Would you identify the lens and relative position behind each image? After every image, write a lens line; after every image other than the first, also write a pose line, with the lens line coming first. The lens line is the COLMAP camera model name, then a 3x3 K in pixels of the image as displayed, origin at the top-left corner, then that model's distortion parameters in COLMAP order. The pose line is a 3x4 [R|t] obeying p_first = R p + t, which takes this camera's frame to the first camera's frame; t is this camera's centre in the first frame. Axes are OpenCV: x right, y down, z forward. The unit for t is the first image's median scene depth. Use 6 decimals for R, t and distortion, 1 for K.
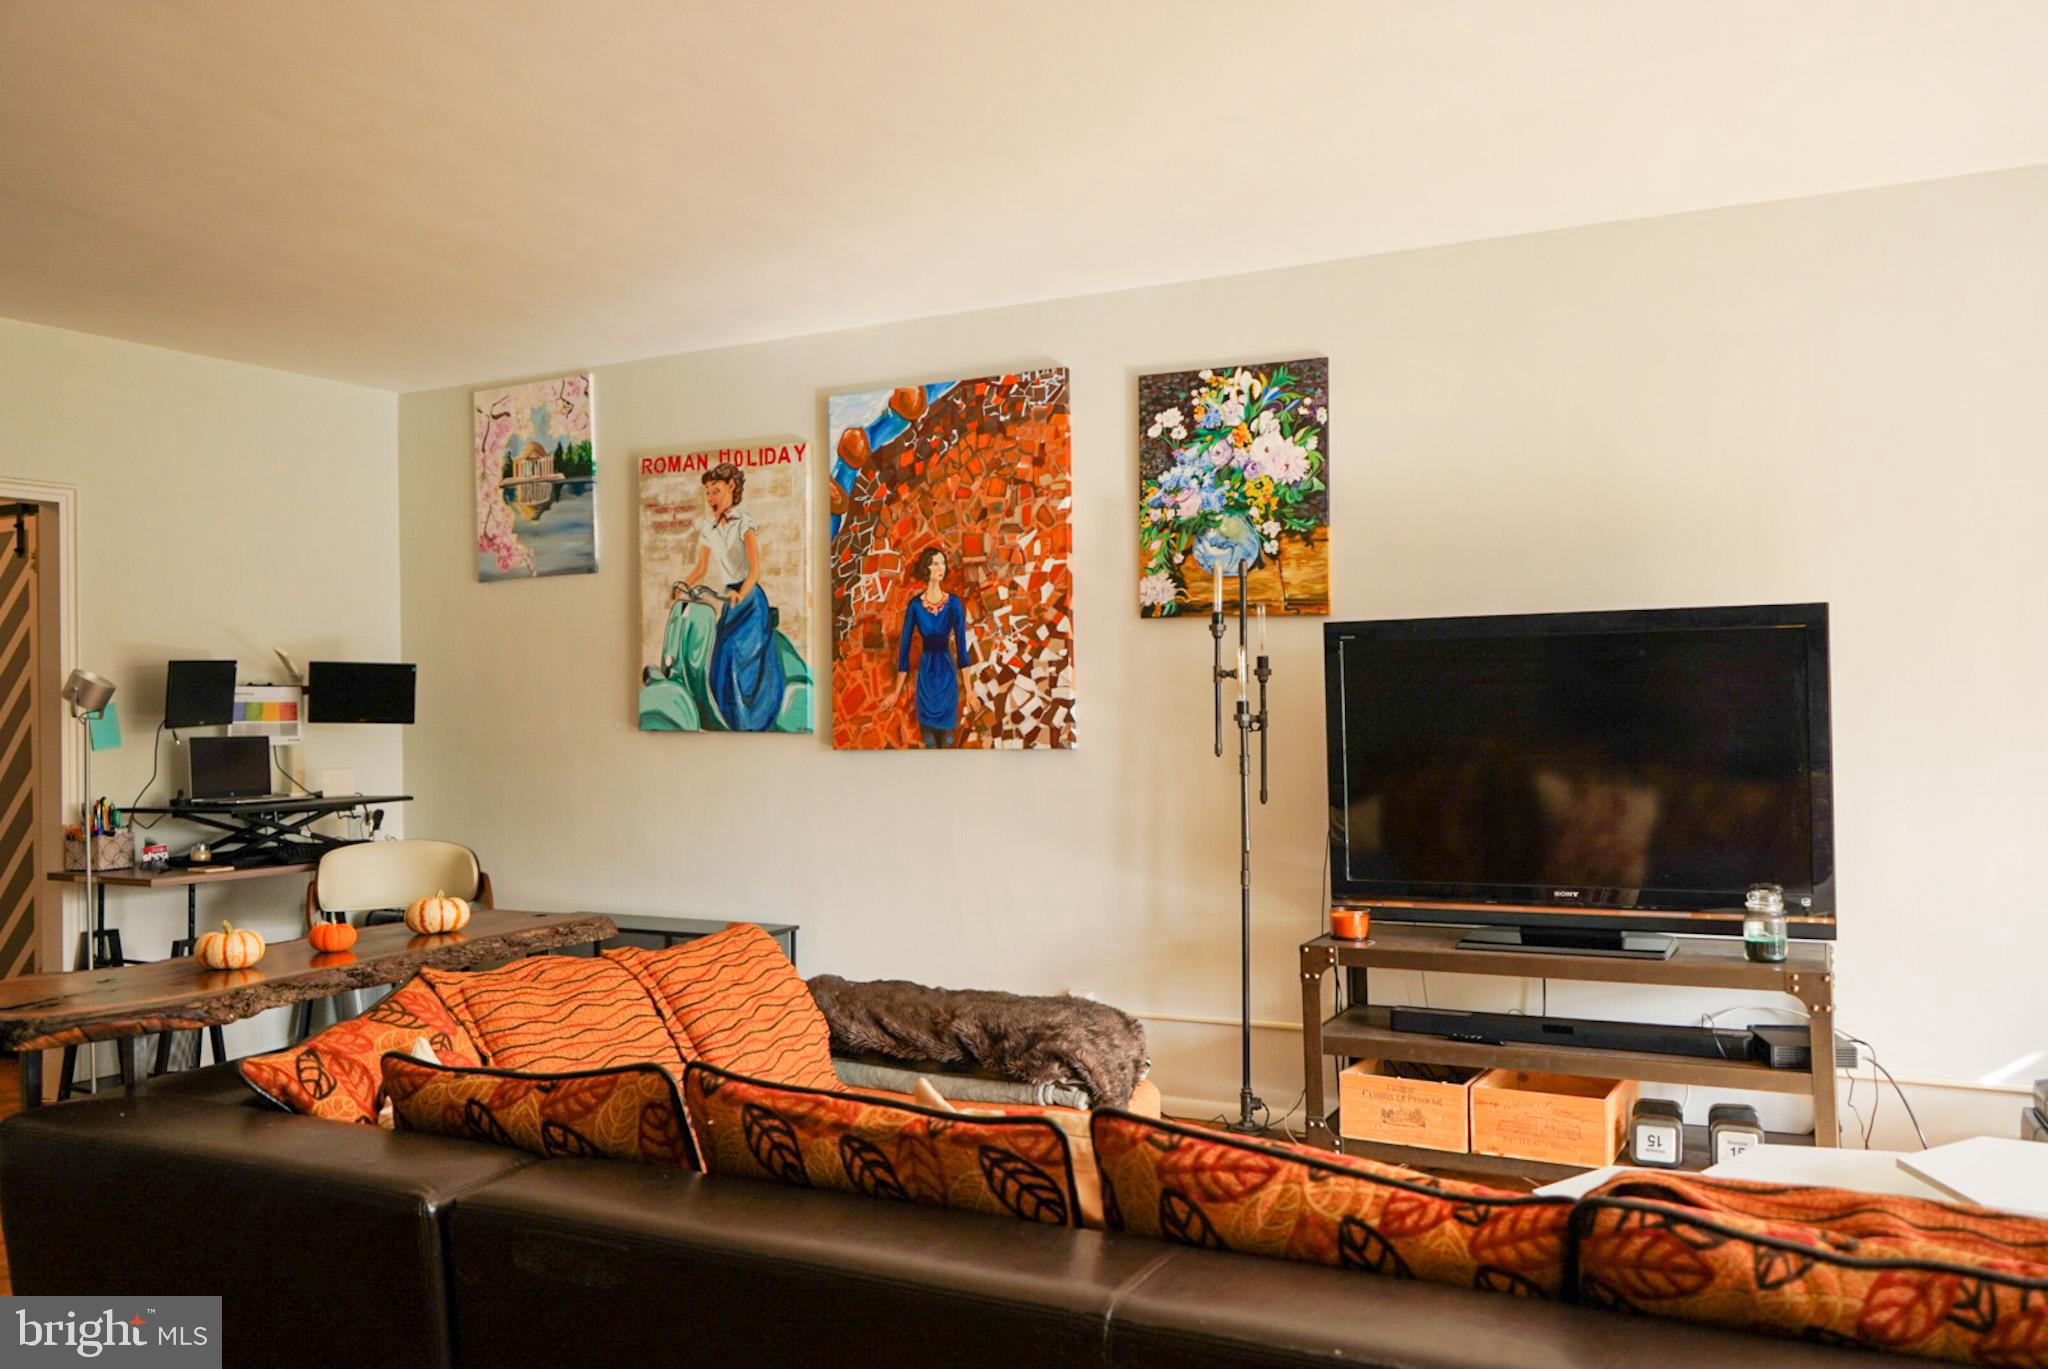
lens RADIAL K [[1641.5, 0, 1013.4], [0, 1641.5, 677.8], [0, 0, 1]] dist [-0.014194, 0.012805]
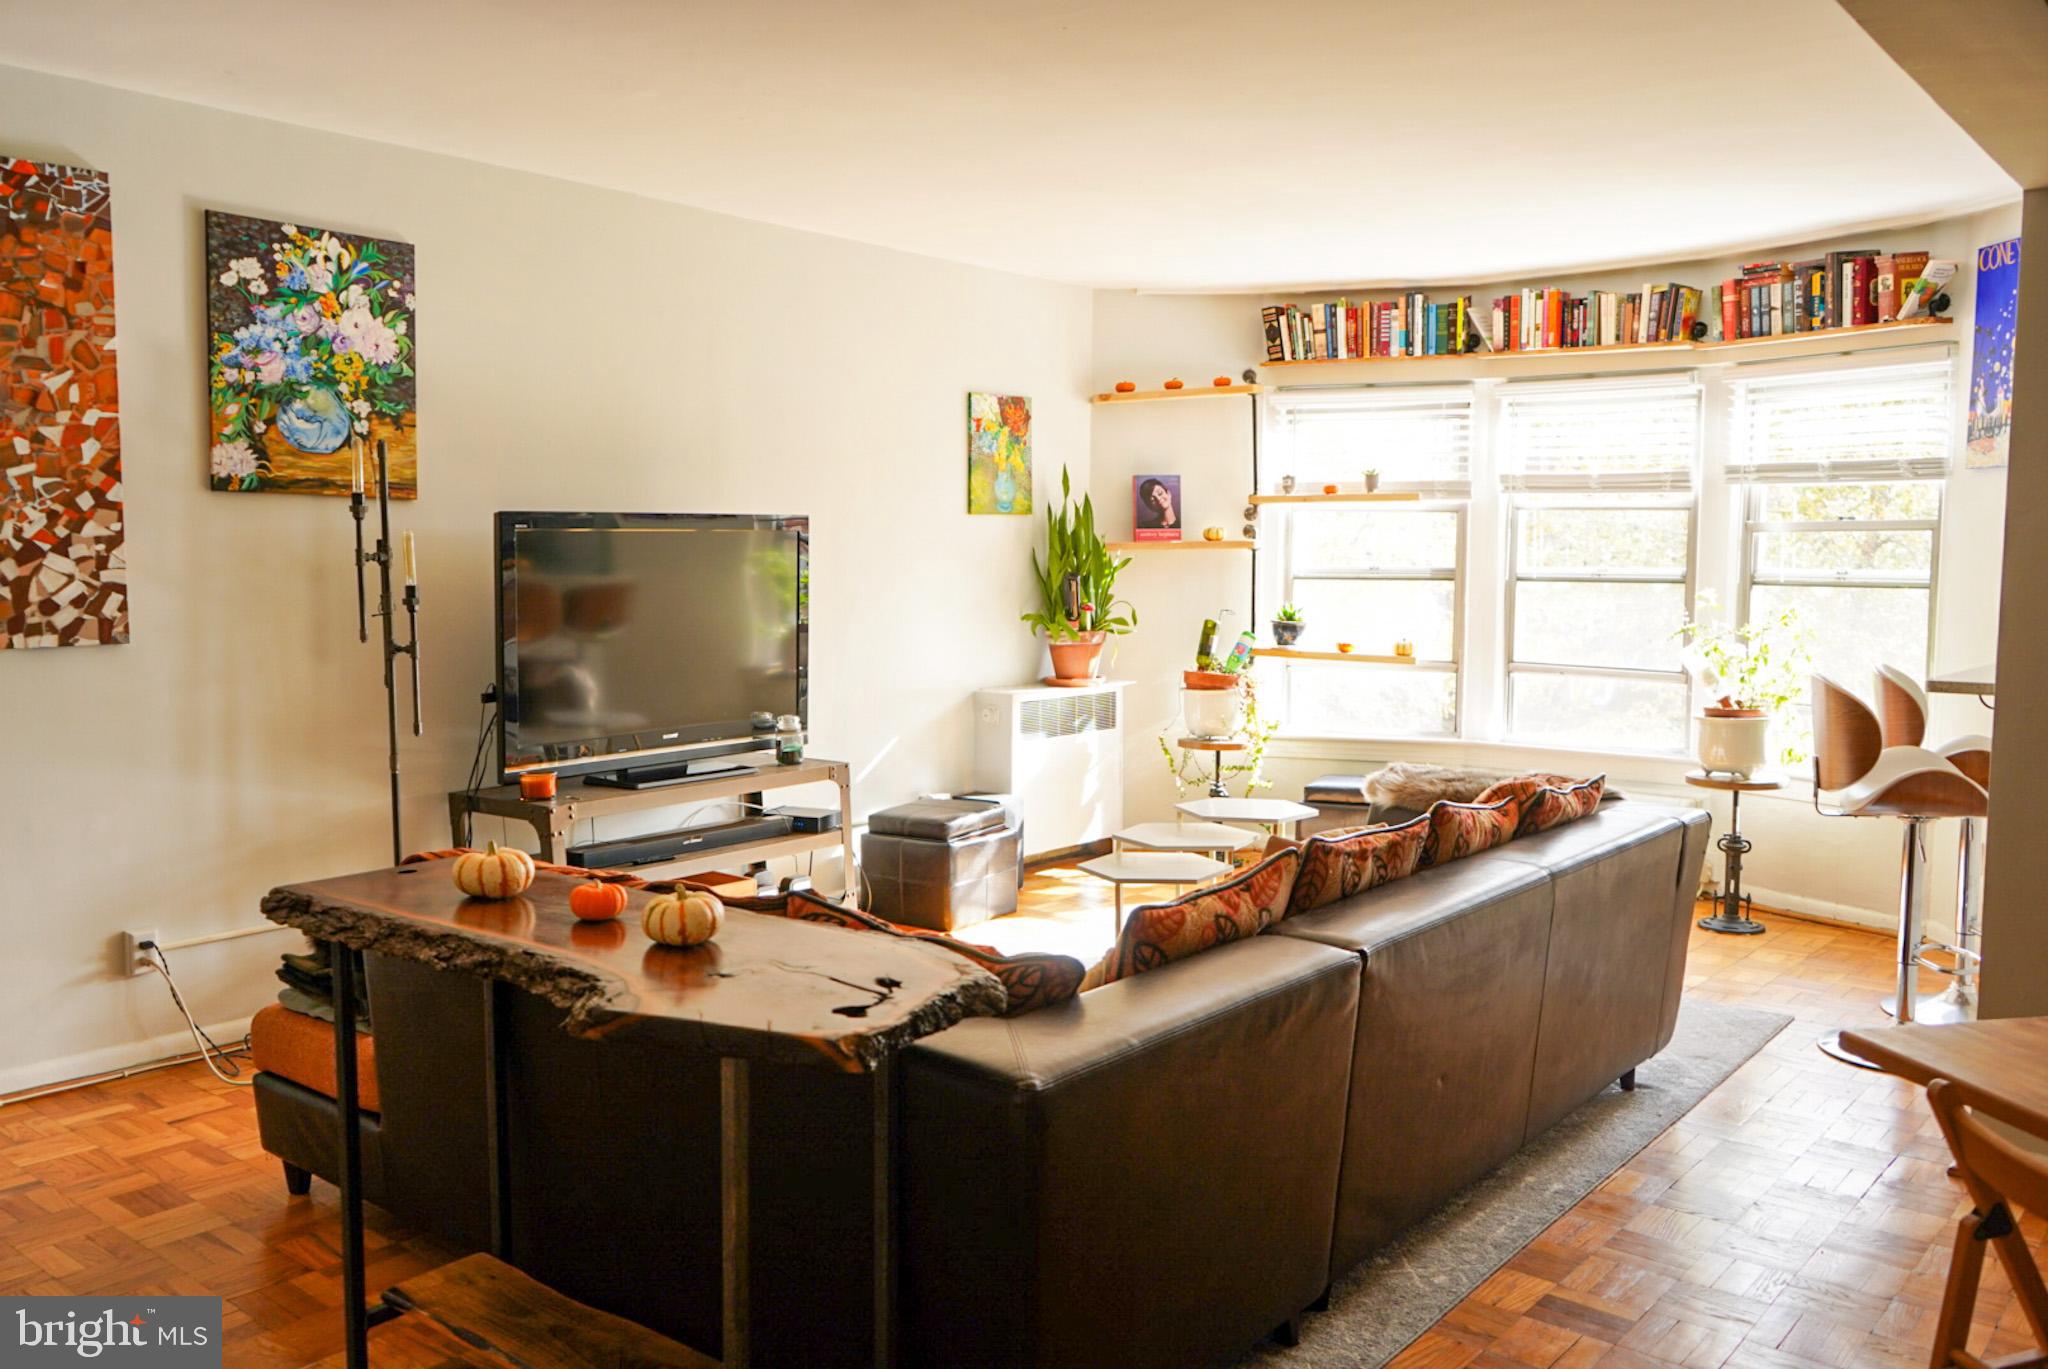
lens RADIAL K [[1641.5, 0, 1026.7], [0, 1641.5, 684.8], [0, 0, 1]] dist [-0.014194, 0.012805]
pose [[0.196817, -0.068022, 0.978078, -0.702076], [-0.017773, 0.997179, 0.072927, -0.004408], [-0.980279, -0.031737, 0.195053, 0.399079]]
